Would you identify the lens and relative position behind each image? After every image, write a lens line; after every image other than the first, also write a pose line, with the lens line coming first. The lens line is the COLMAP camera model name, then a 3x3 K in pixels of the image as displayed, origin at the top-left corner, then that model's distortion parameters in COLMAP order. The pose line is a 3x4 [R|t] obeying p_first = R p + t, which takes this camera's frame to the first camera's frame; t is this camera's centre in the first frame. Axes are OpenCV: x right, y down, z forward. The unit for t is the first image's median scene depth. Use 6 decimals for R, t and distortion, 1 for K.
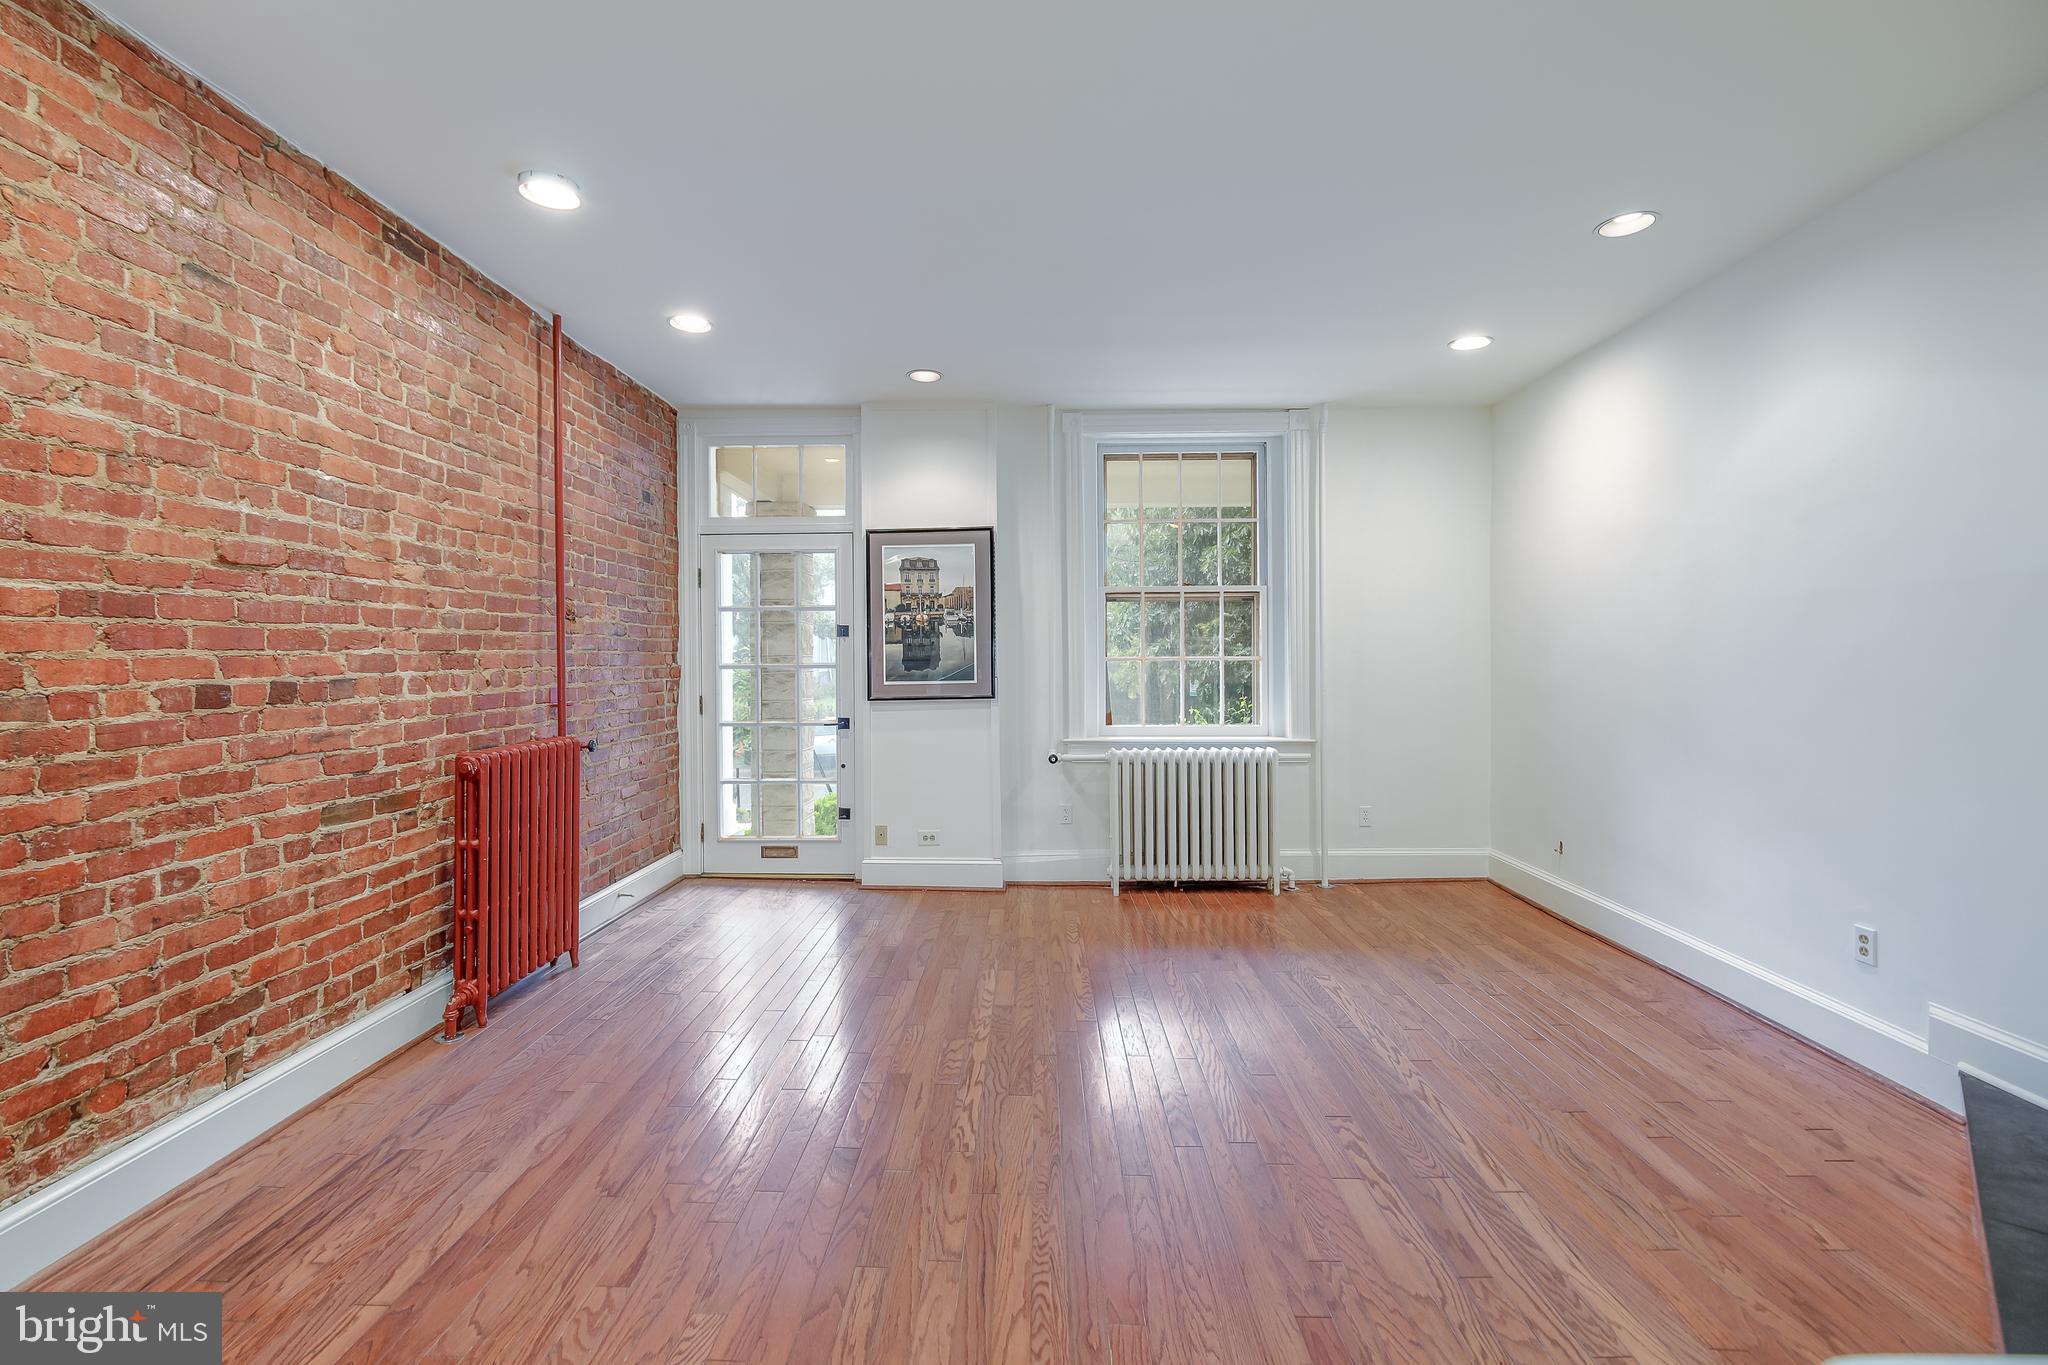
lens RADIAL K [[947.8, 0, 995.0], [0, 947.8, 660.5], [0, 0, 1]] dist [-0.009290, 0.000090]
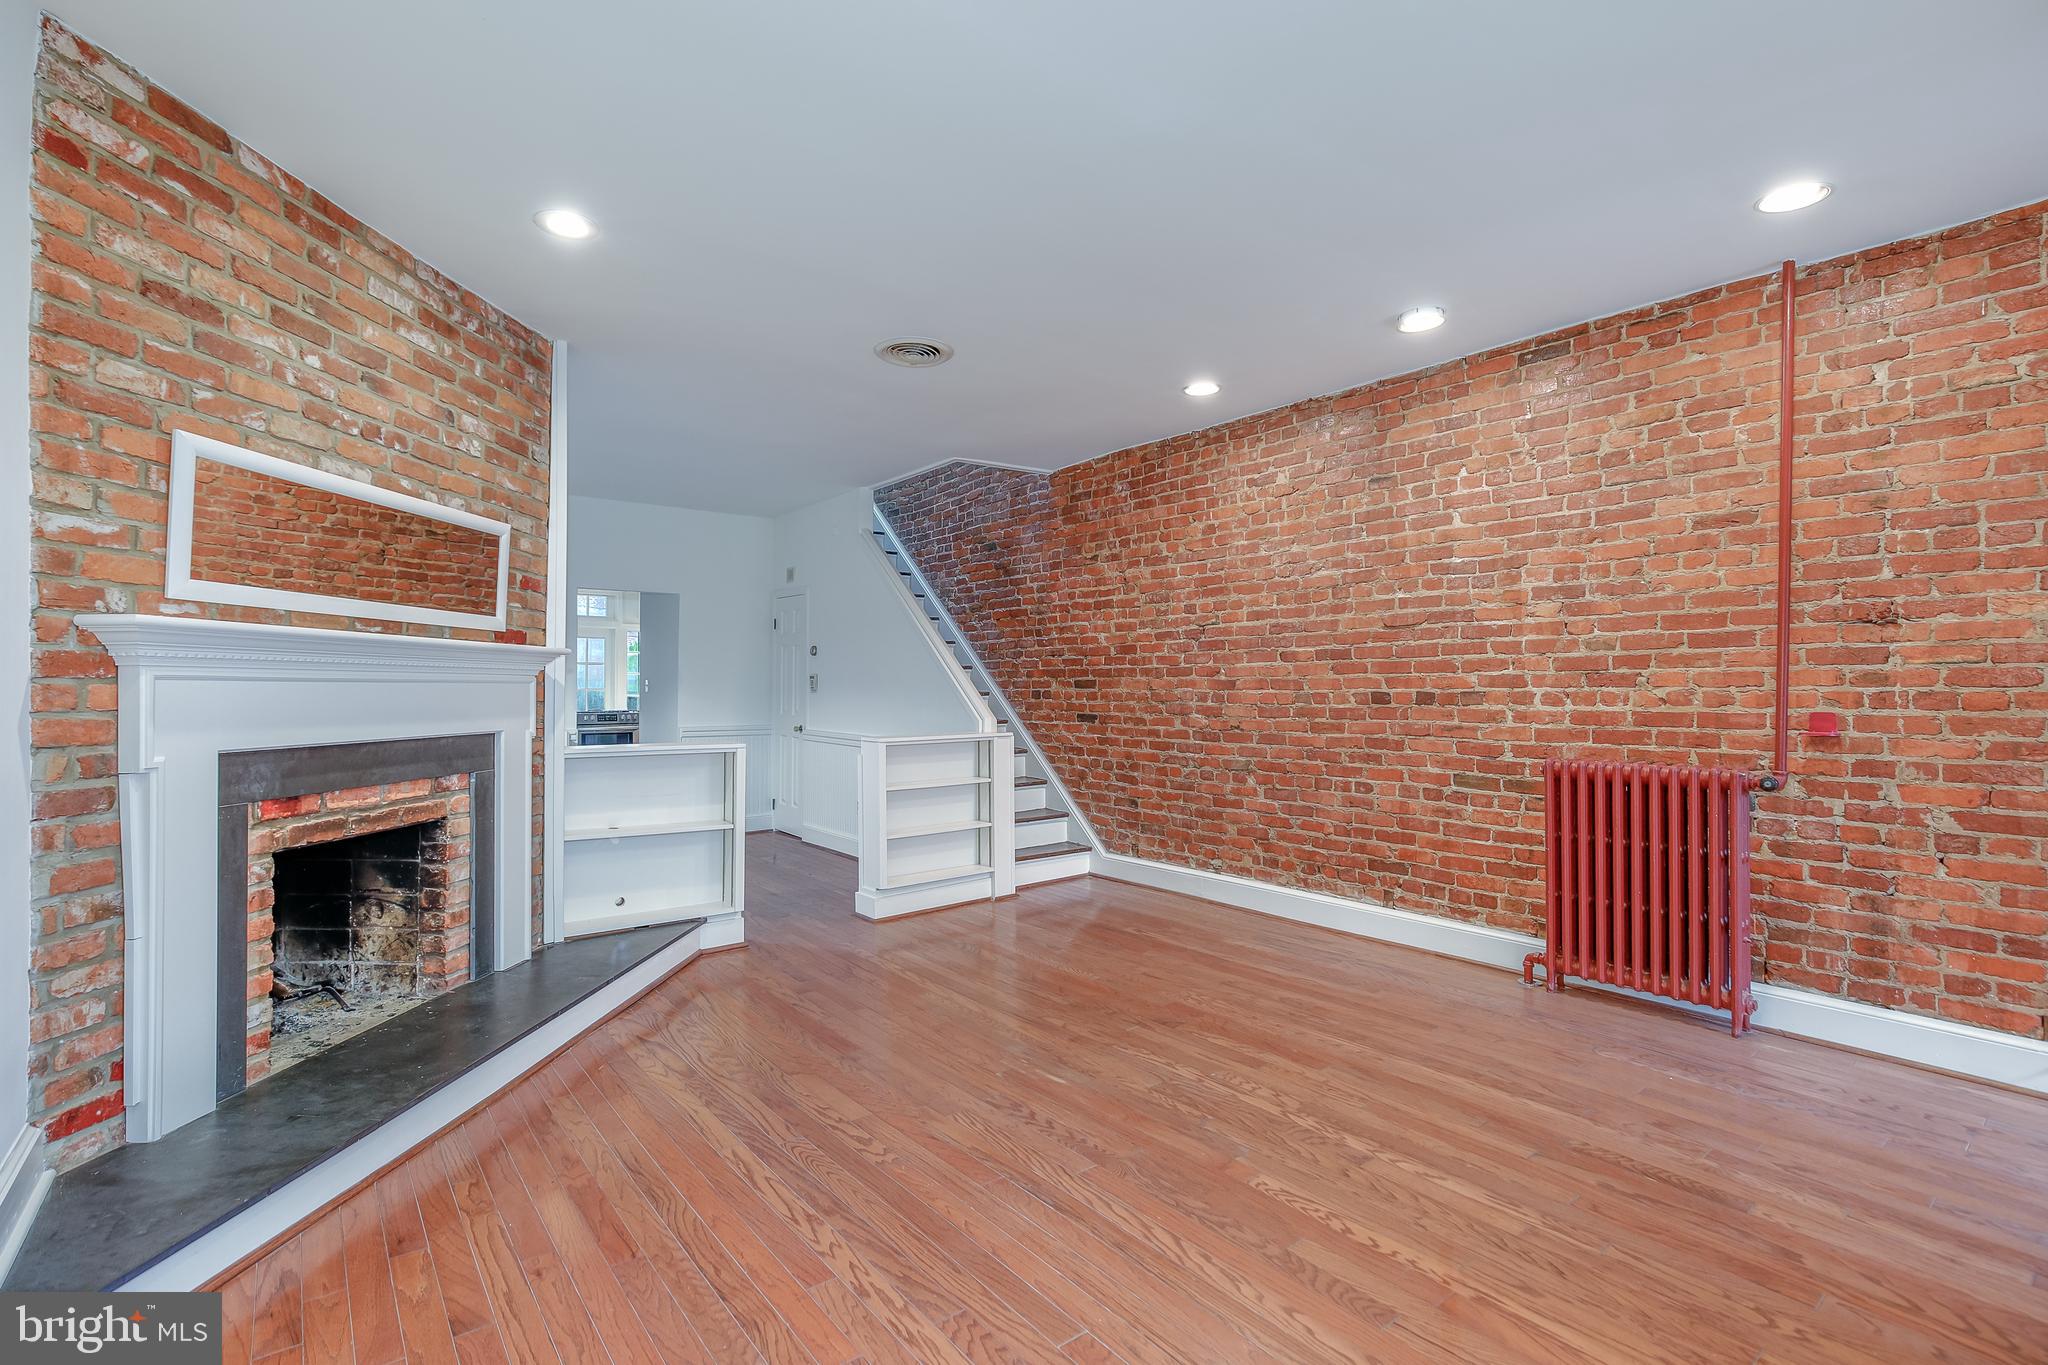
lens RADIAL K [[927.7, 0, 1024.0], [0, 927.7, 682.5], [0, 0, 1]] dist [-0.011267, 0.006493]
pose [[-0.758892, -0.001754, -0.651214, 0.826852], [-0.002428, 0.999997, 0.000136, 0.007084], [0.651211, 0.001685, -0.758894, 1.709268]]
